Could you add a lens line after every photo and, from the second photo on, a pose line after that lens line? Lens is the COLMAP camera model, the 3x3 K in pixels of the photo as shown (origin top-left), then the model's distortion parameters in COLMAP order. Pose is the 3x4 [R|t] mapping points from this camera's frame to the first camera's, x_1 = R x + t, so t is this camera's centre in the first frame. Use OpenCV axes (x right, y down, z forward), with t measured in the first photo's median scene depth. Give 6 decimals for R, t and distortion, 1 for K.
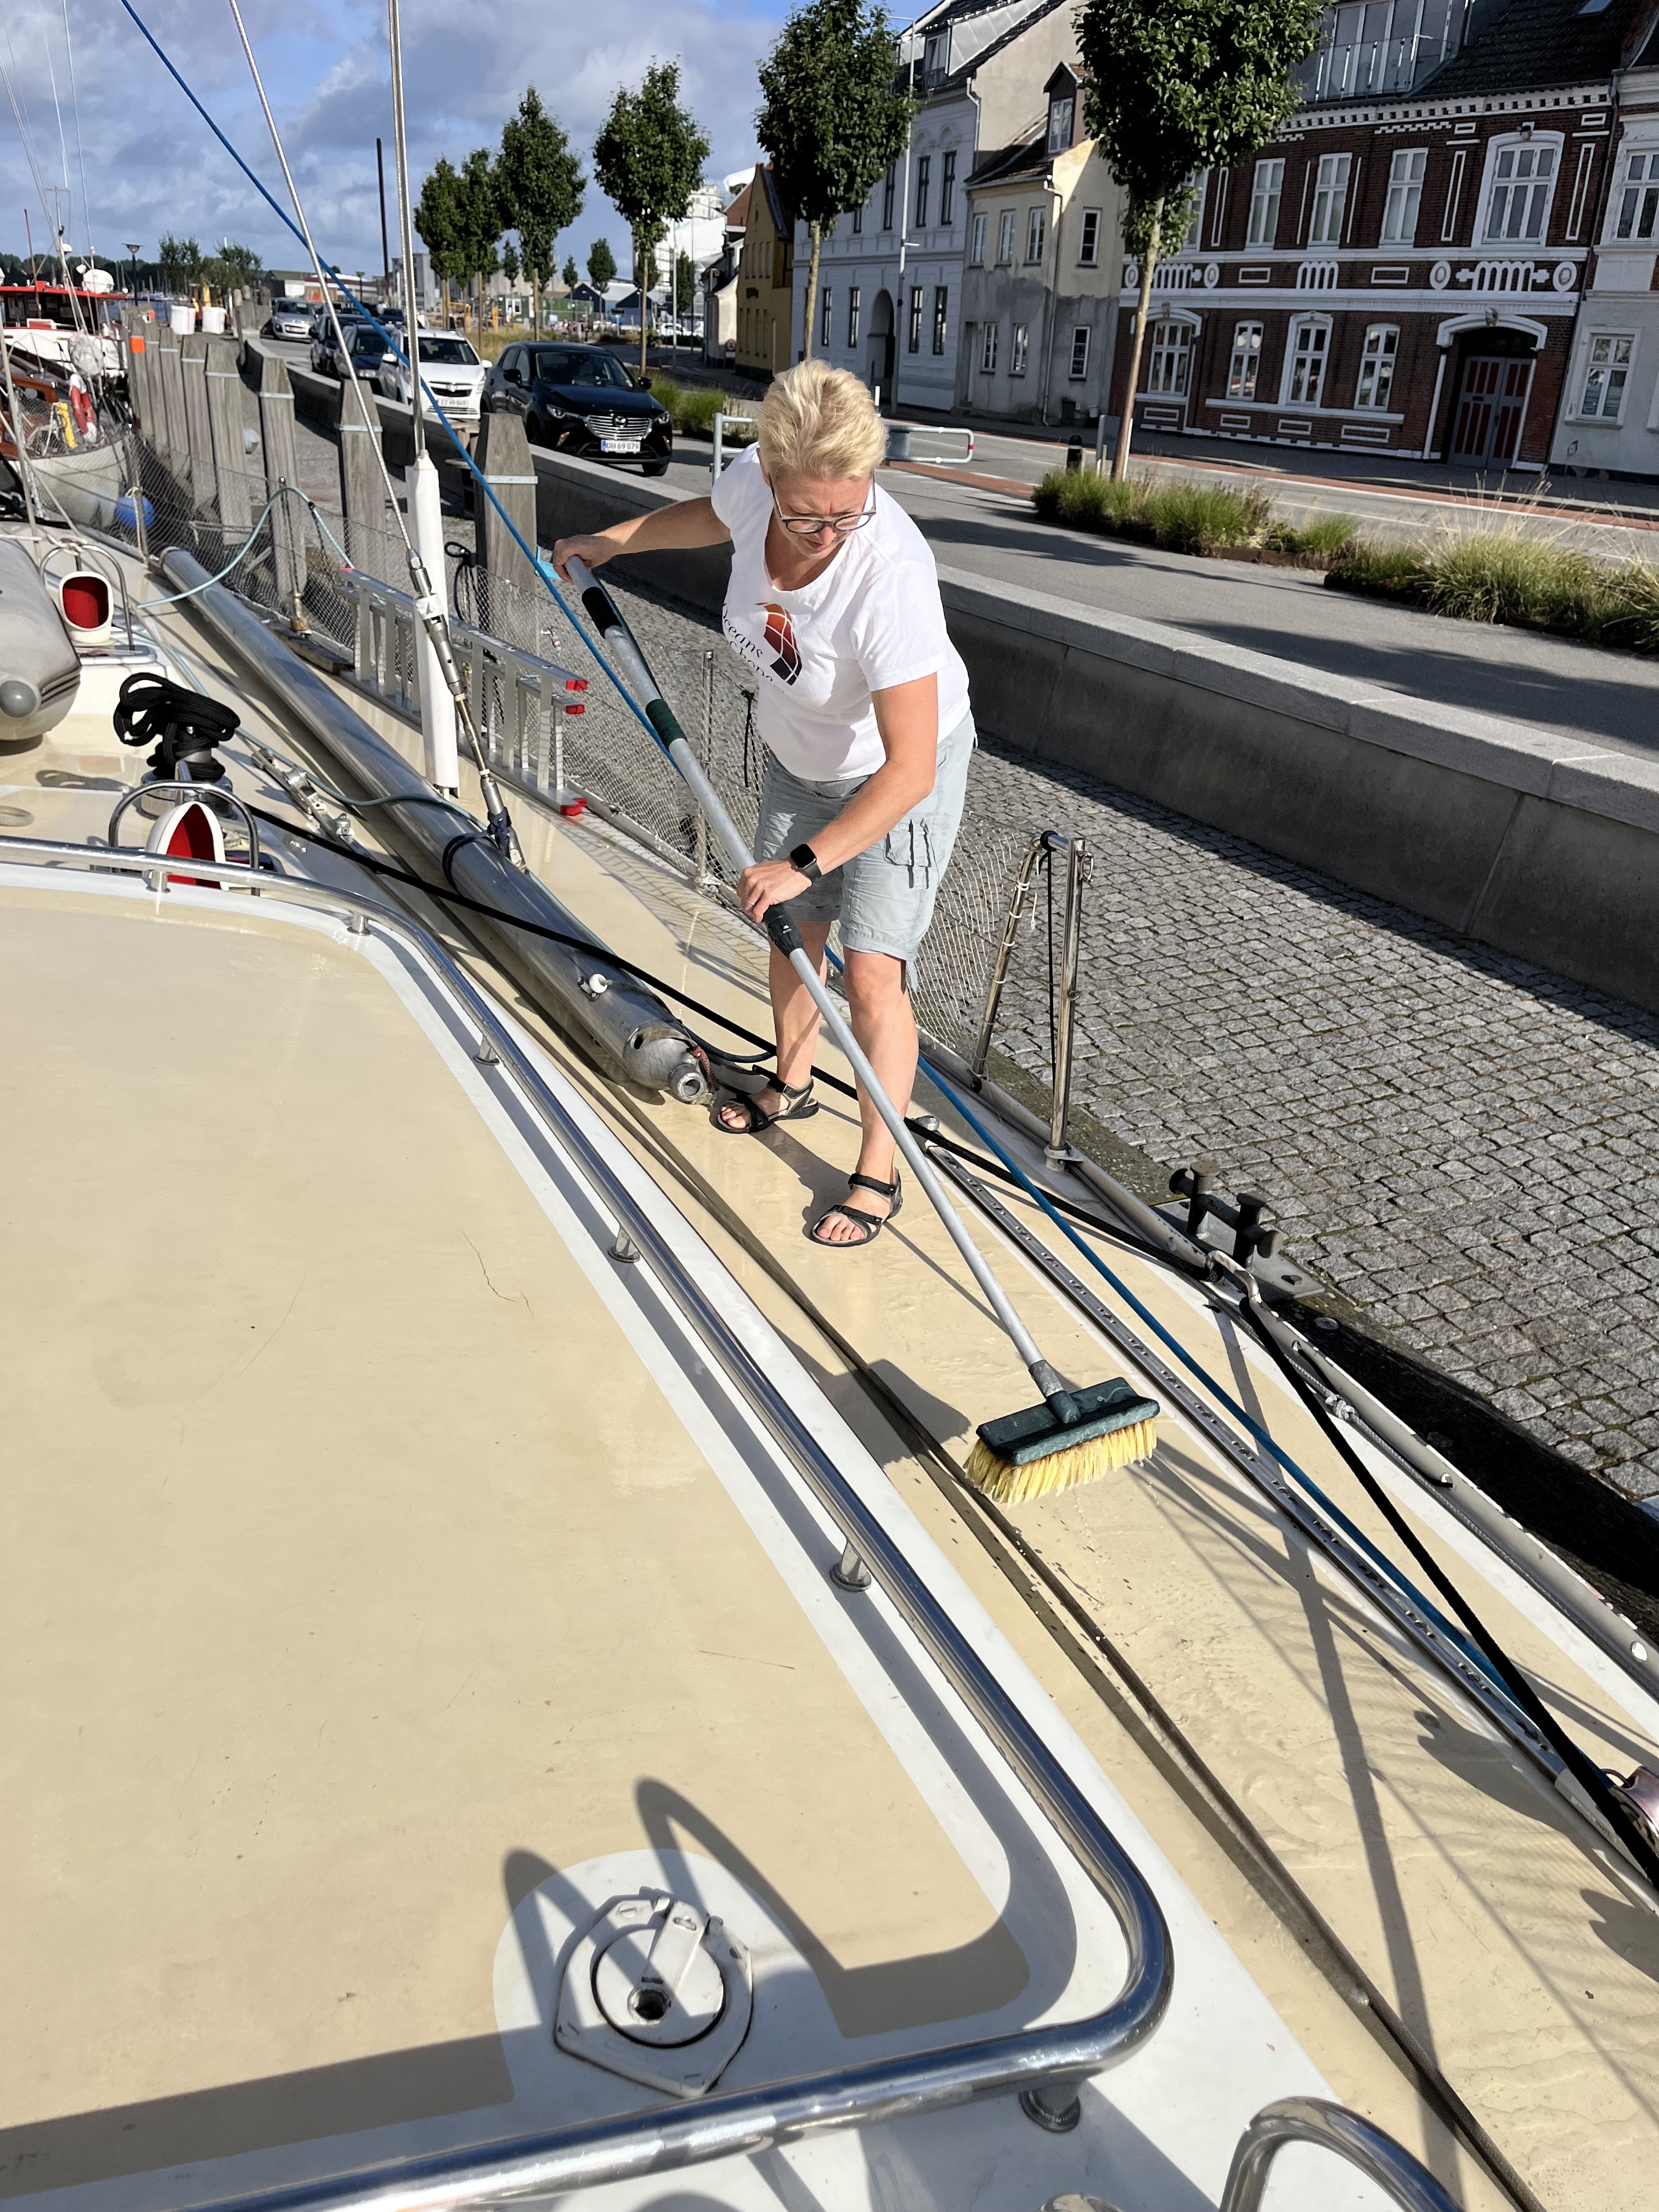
lens RADIAL K [[1685.4, 0, 873.4], [0, 1685.4, 1119.6], [0, 0, 1]] dist [0.039311, -0.040690]
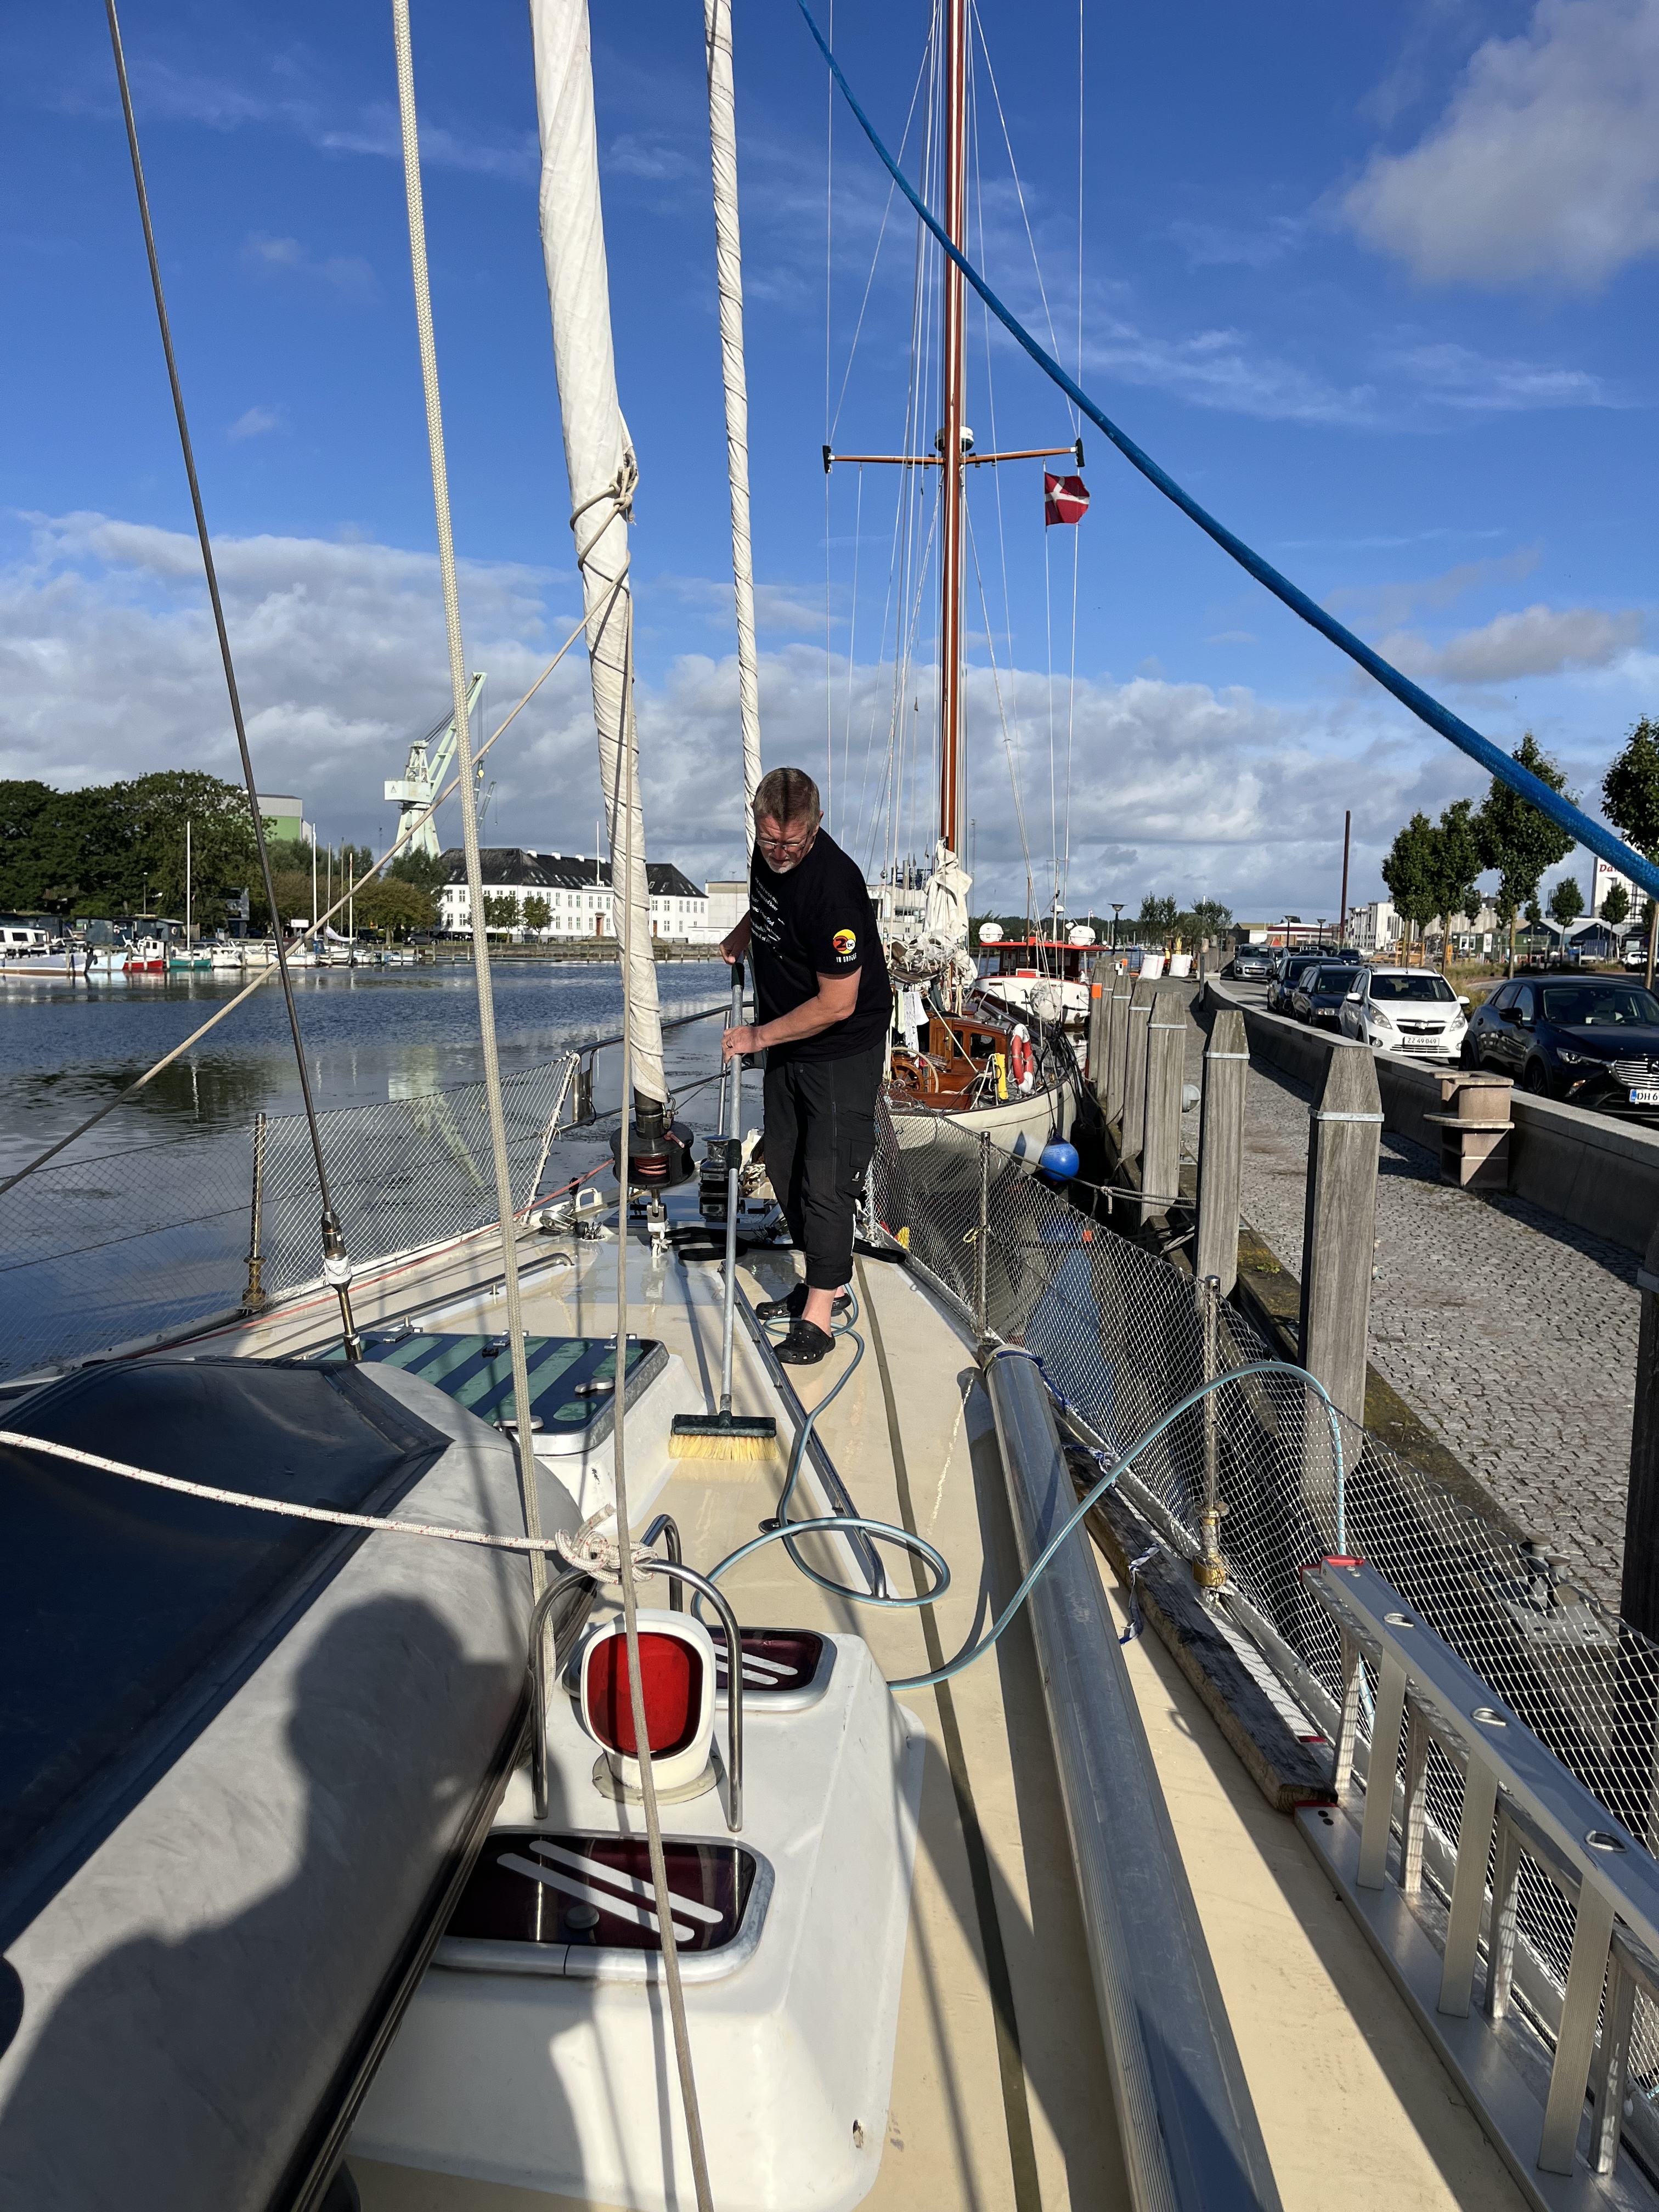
lens RADIAL K [[1685.4, 0, 830.8], [0, 1685.4, 1113.2], [0, 0, 1]] dist [0.039311, -0.040690]
pose [[0.855766, 0.017443, -0.517070, -0.037683], [-0.193544, 0.937656, -0.288689, -0.050195], [0.479798, 0.347126, 0.805790, 0.106005]]
